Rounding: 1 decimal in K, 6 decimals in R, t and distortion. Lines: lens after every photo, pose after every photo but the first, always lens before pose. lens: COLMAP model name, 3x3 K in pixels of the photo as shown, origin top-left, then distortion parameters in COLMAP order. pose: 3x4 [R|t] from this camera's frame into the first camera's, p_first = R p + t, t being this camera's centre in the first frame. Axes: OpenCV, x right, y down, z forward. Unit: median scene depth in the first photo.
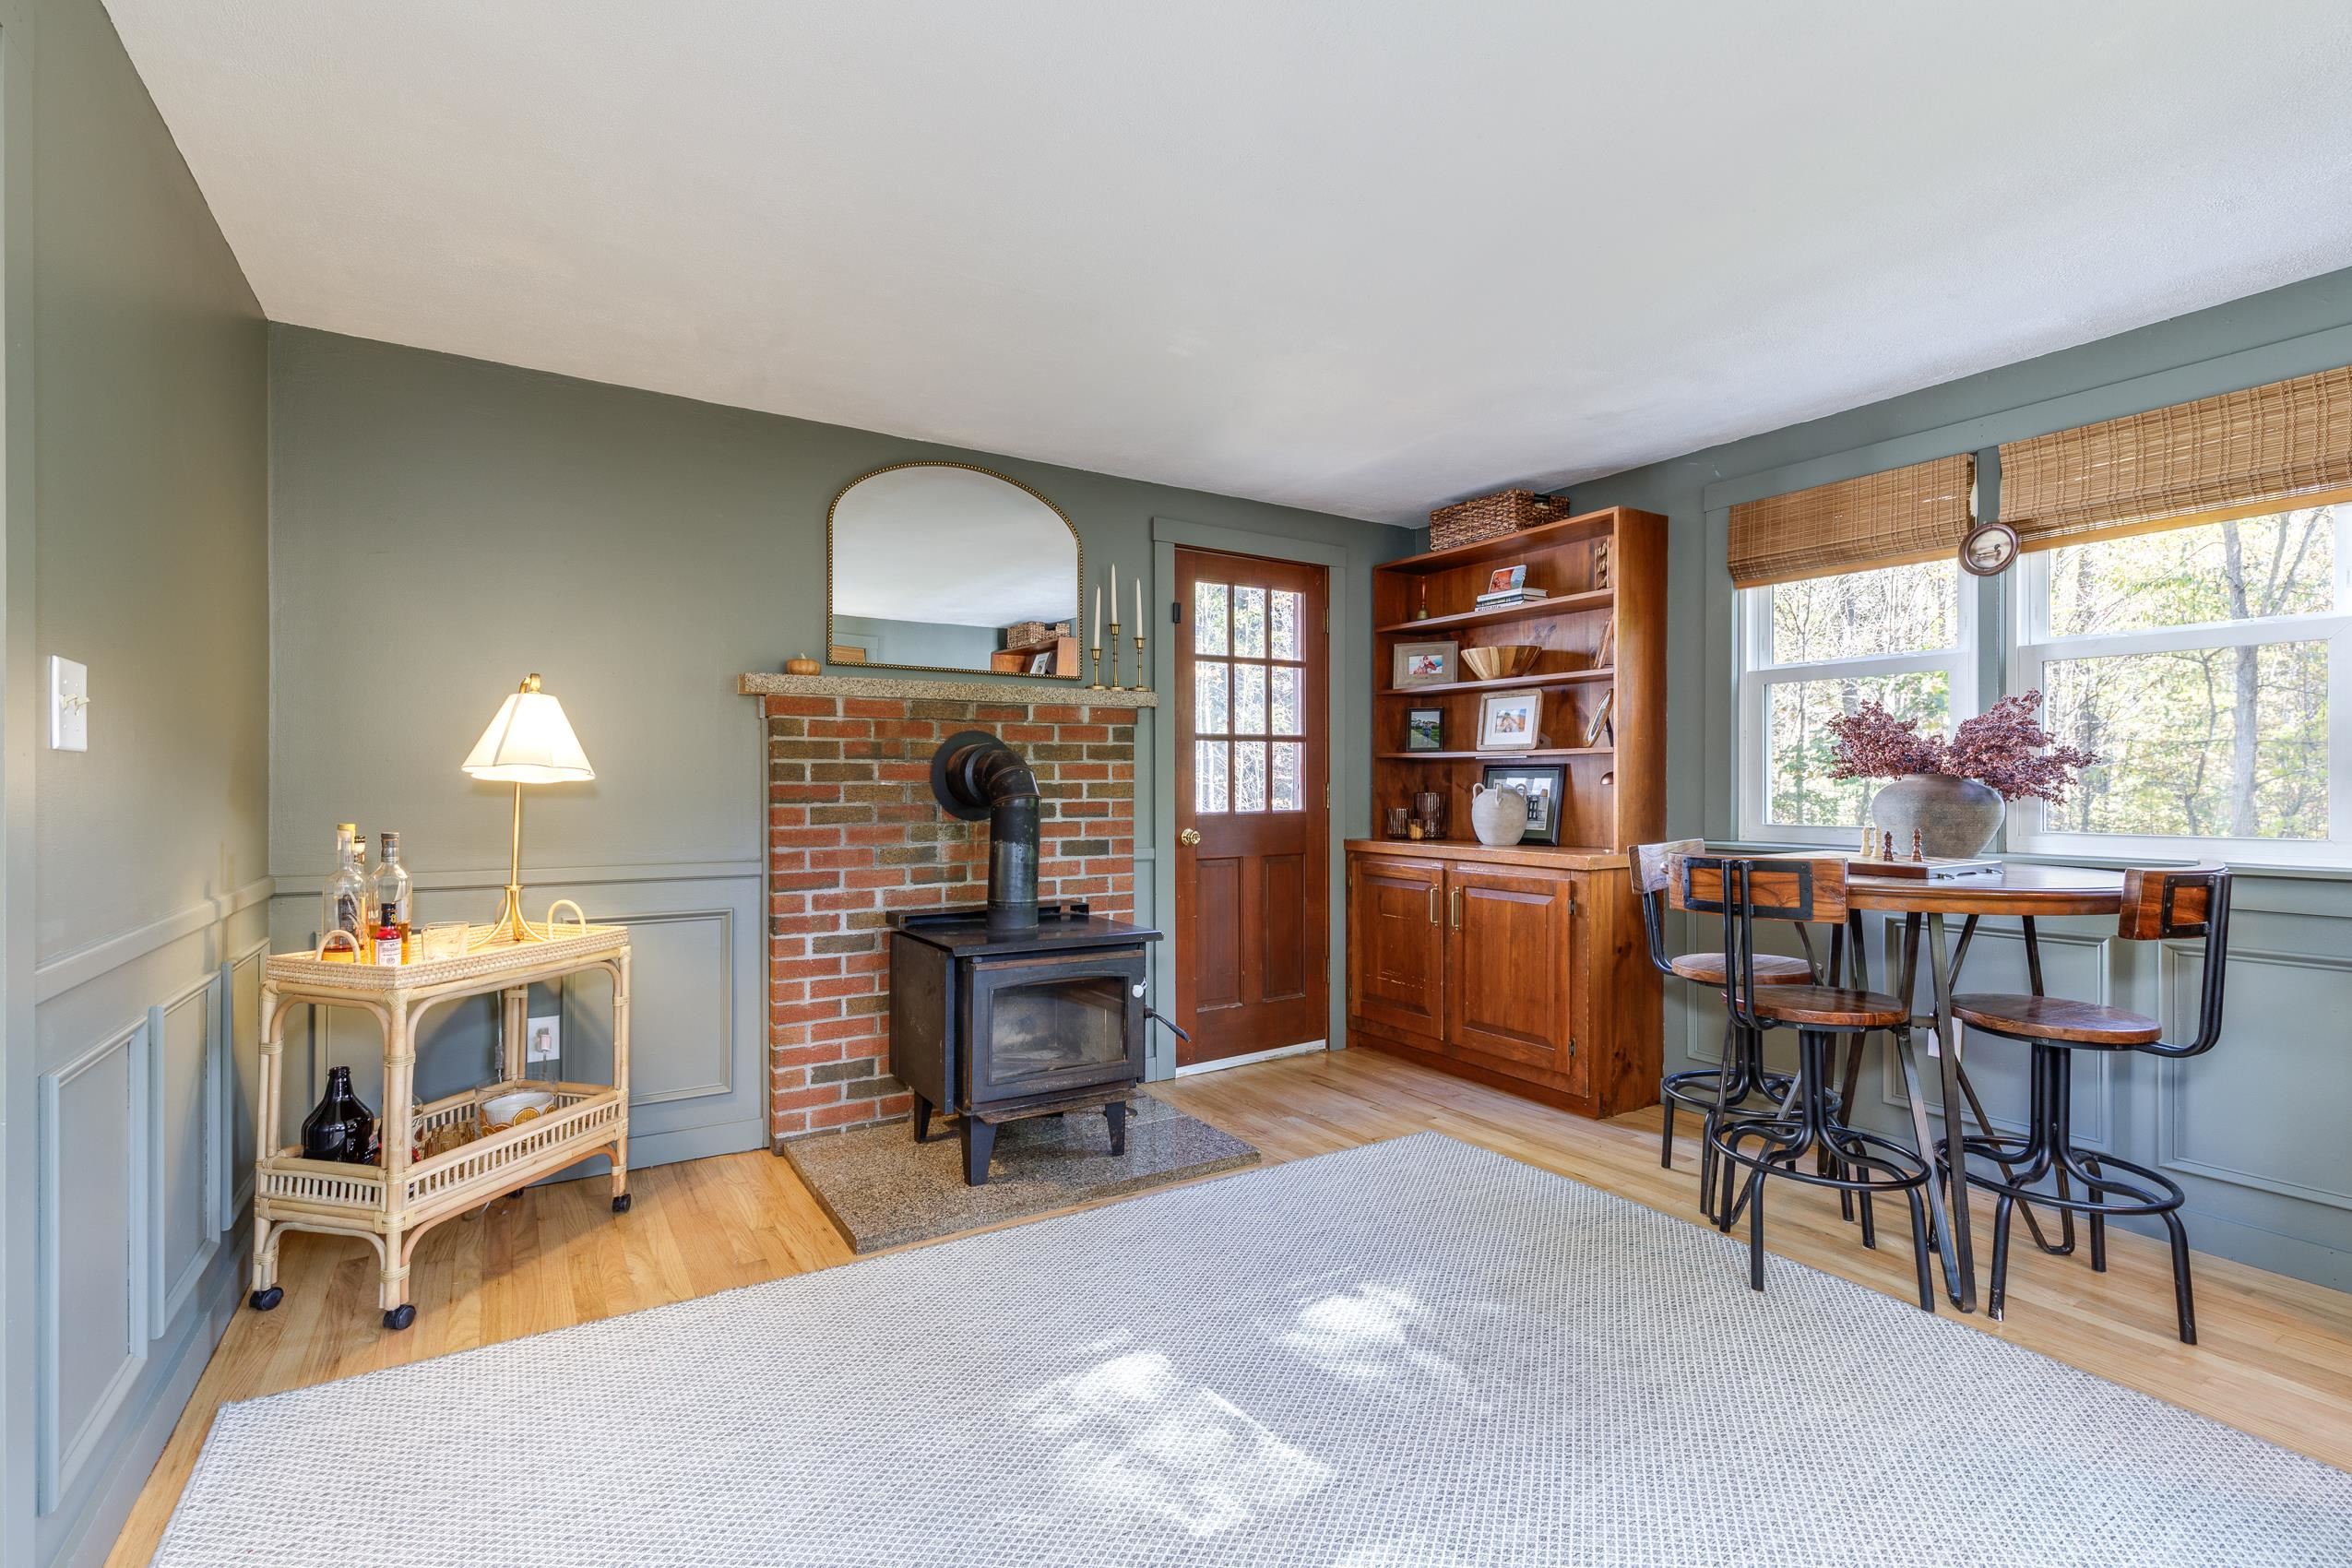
lens RADIAL K [[1074.4, 0, 1168.7], [0, 1074.4, 785.3], [0, 0, 1]] dist [0.009810, -0.001925]
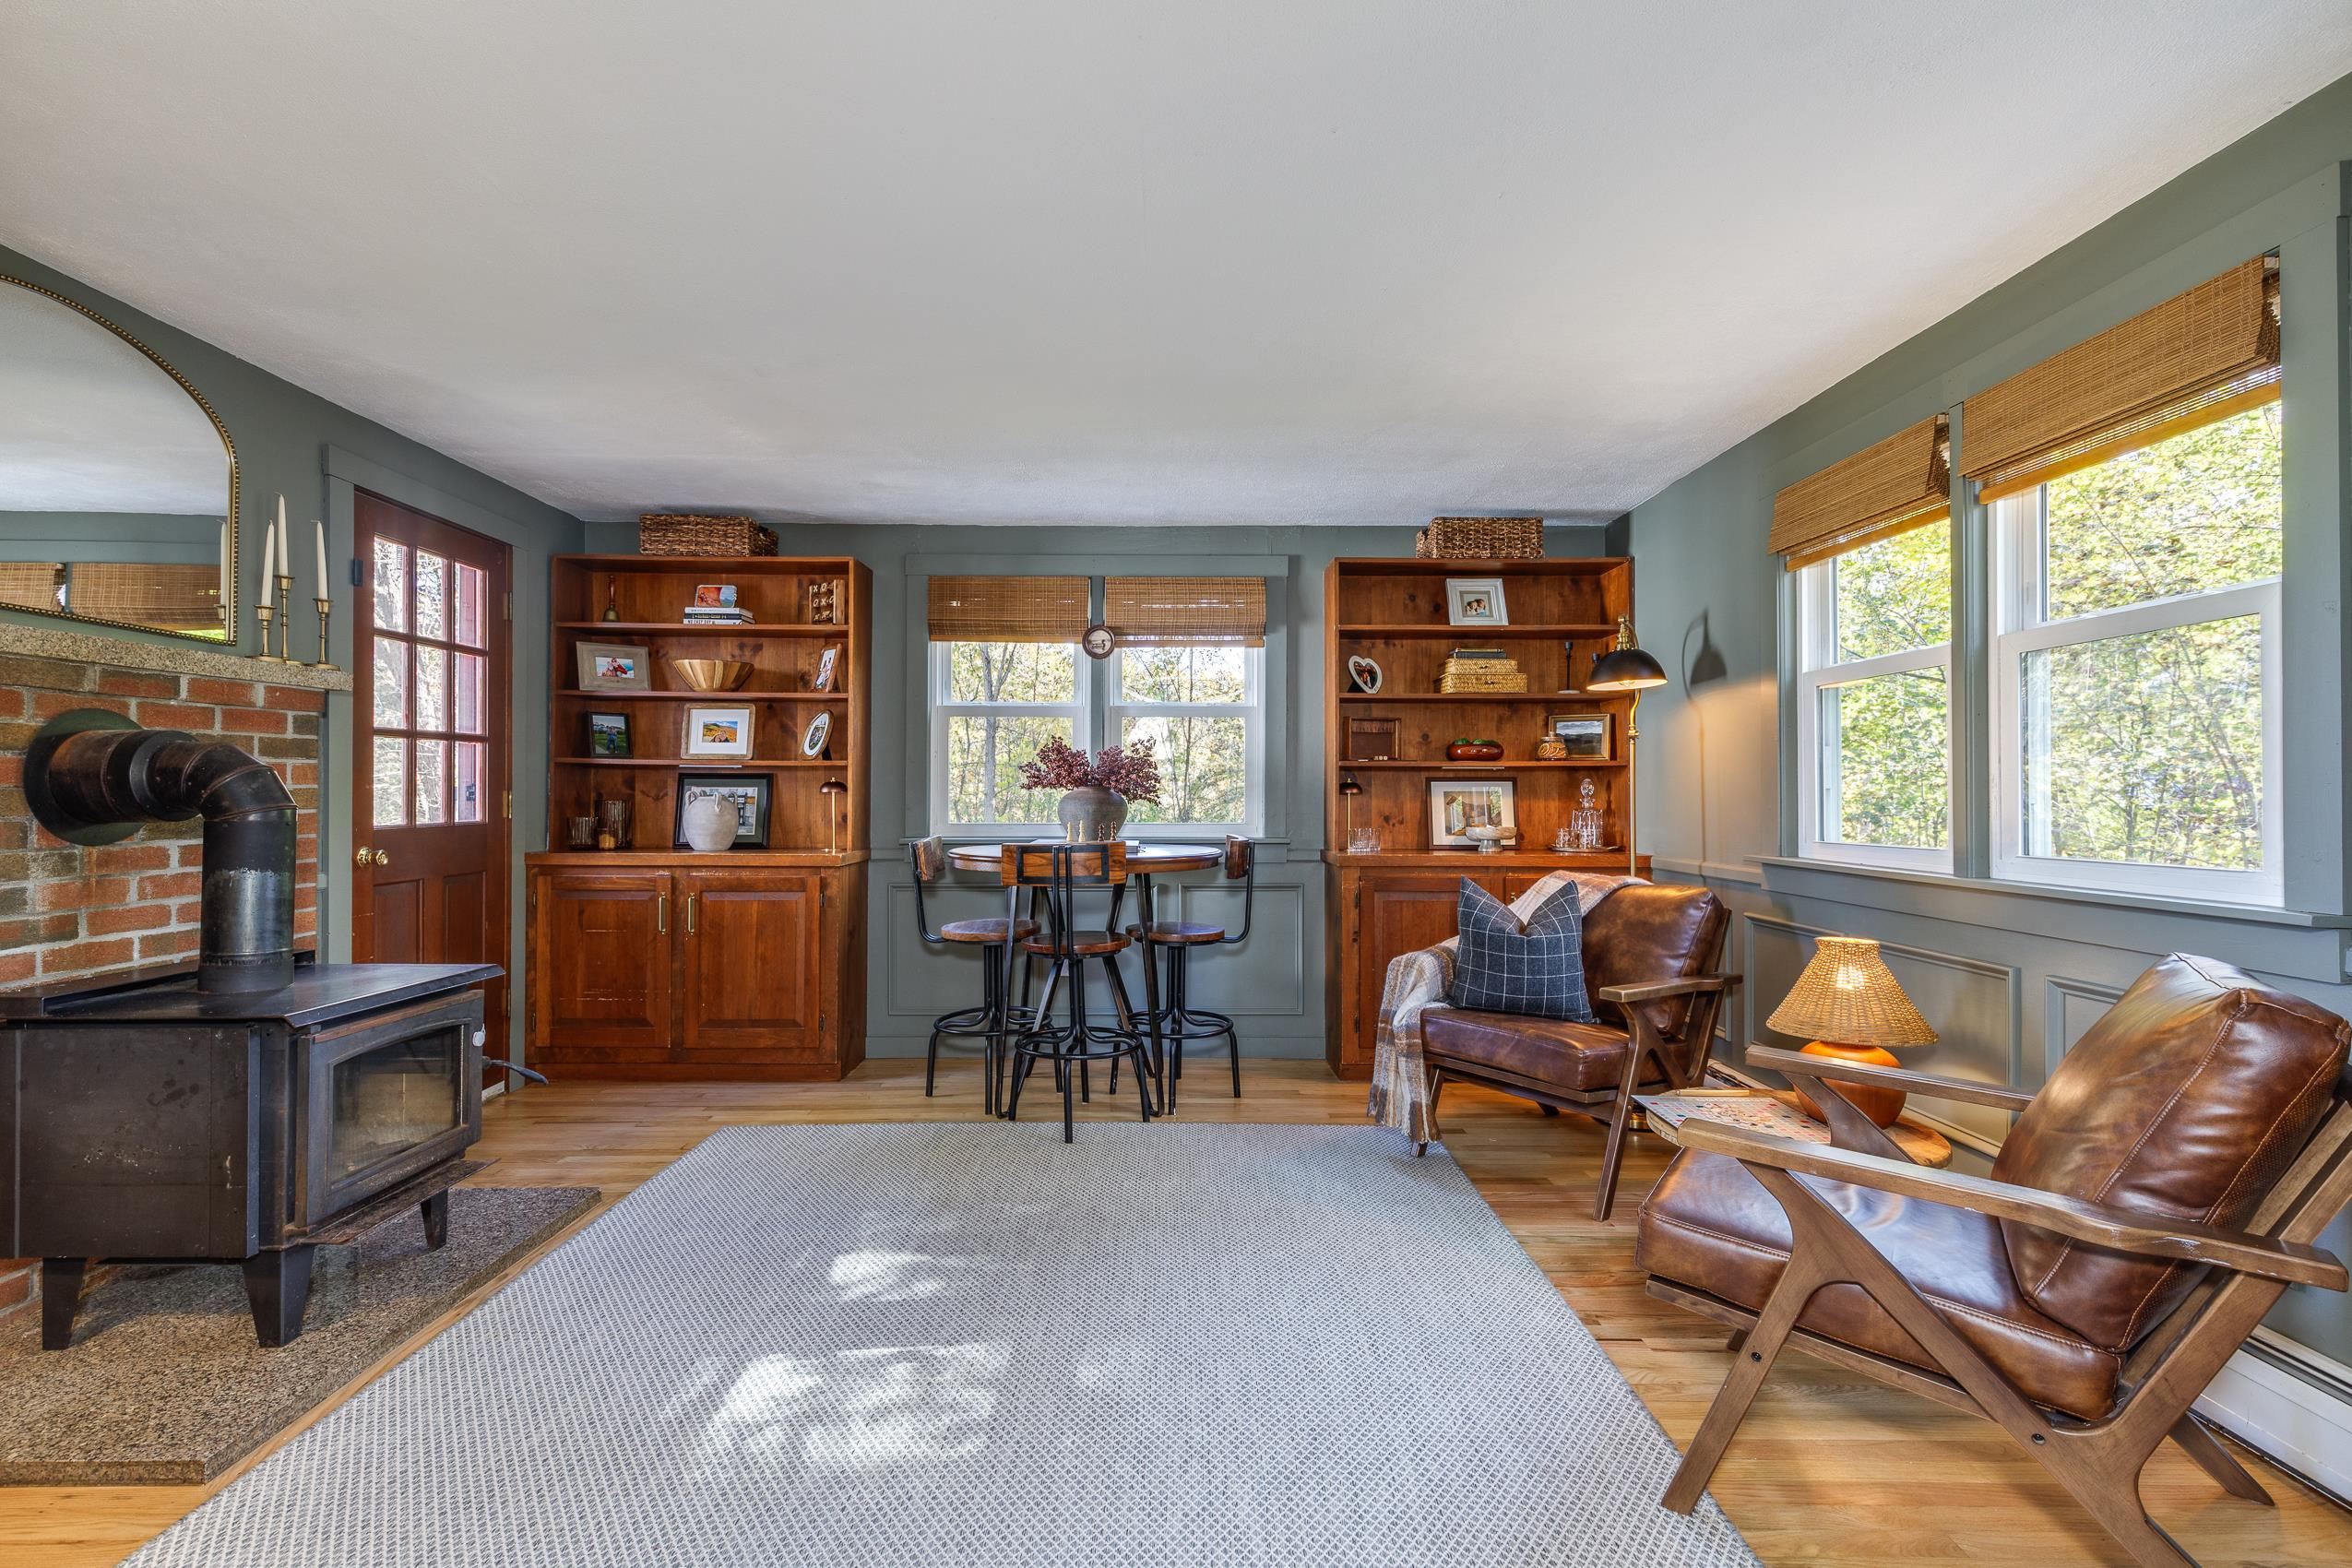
lens RADIAL K [[1074.4, 0, 1175.8], [0, 1074.4, 783.3], [0, 0, 1]] dist [0.009810, -0.001925]
pose [[0.515572, 0.009869, 0.856789, -0.384783], [-0.002095, 0.999945, -0.010258, 0.000425], [-0.856843, 0.003494, 0.515565, 0.084066]]
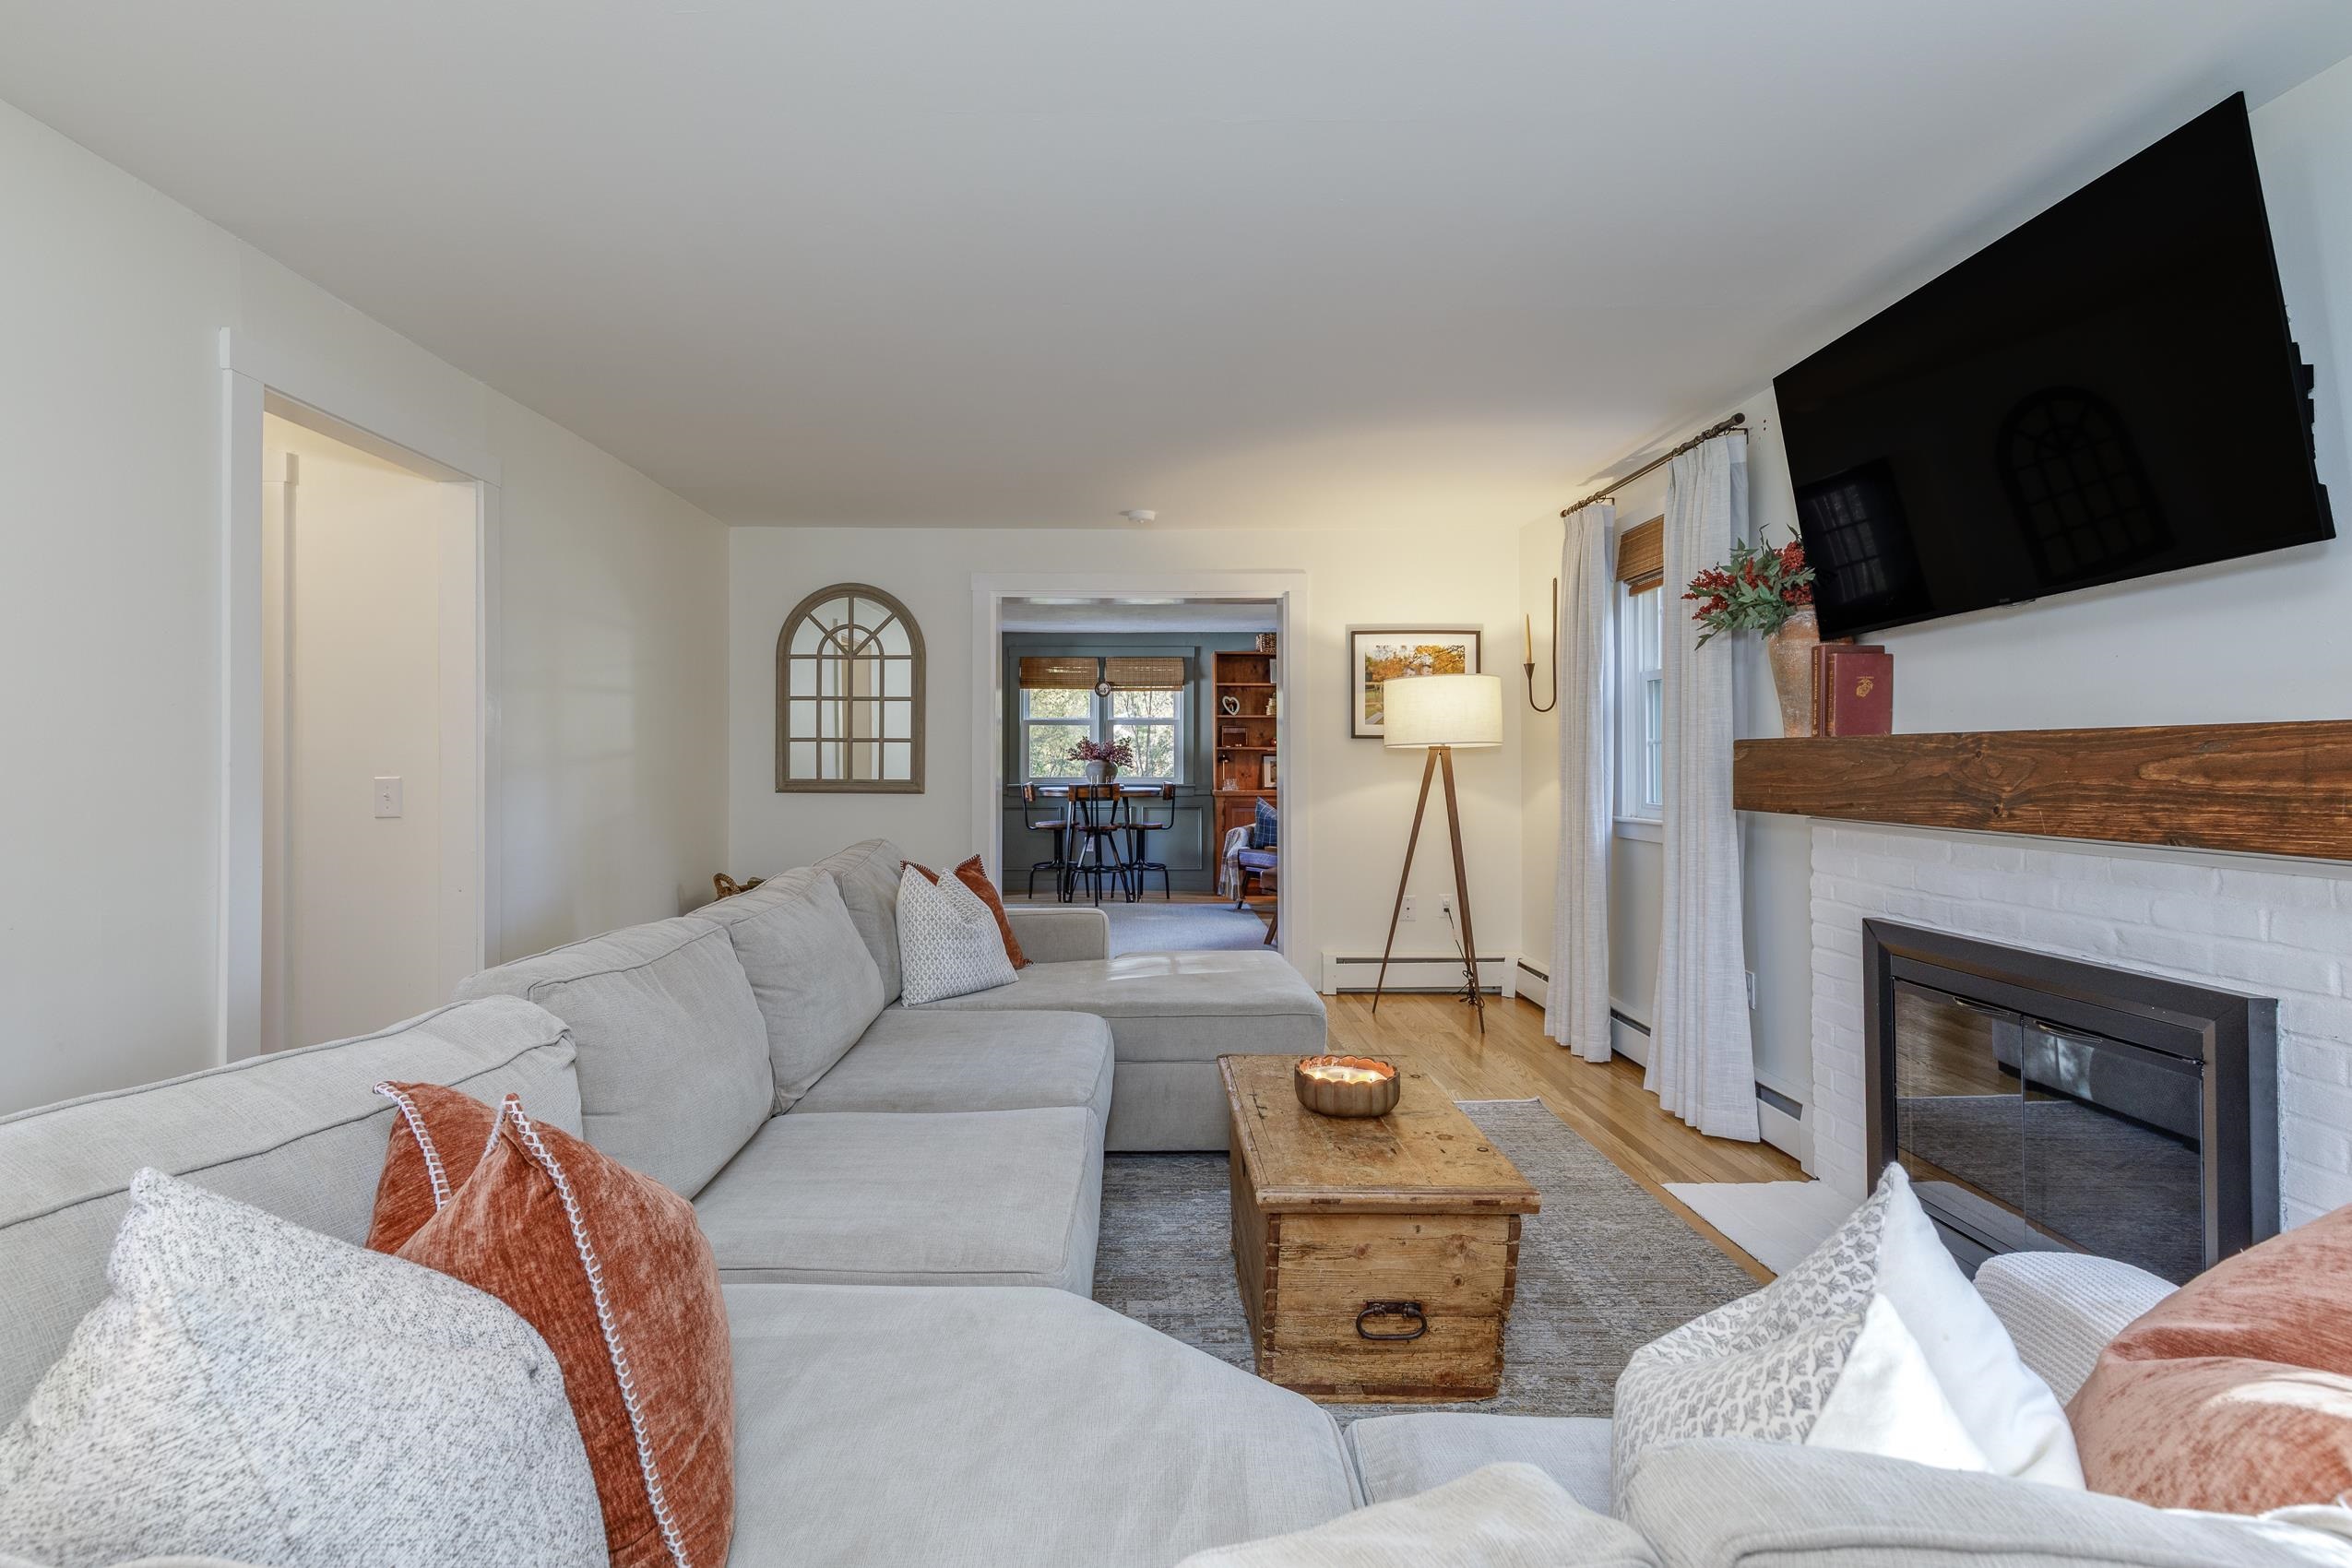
lens RADIAL K [[1074.4, 0, 1168.9], [0, 1074.4, 774.2], [0, 0, 1]] dist [0.009810, -0.001925]
pose [[0.501043, -0.006846, 0.865395, -1.448035], [0.000926, 0.999972, 0.007374, 0.007655], [-0.865422, -0.002893, 0.501035, -0.582786]]
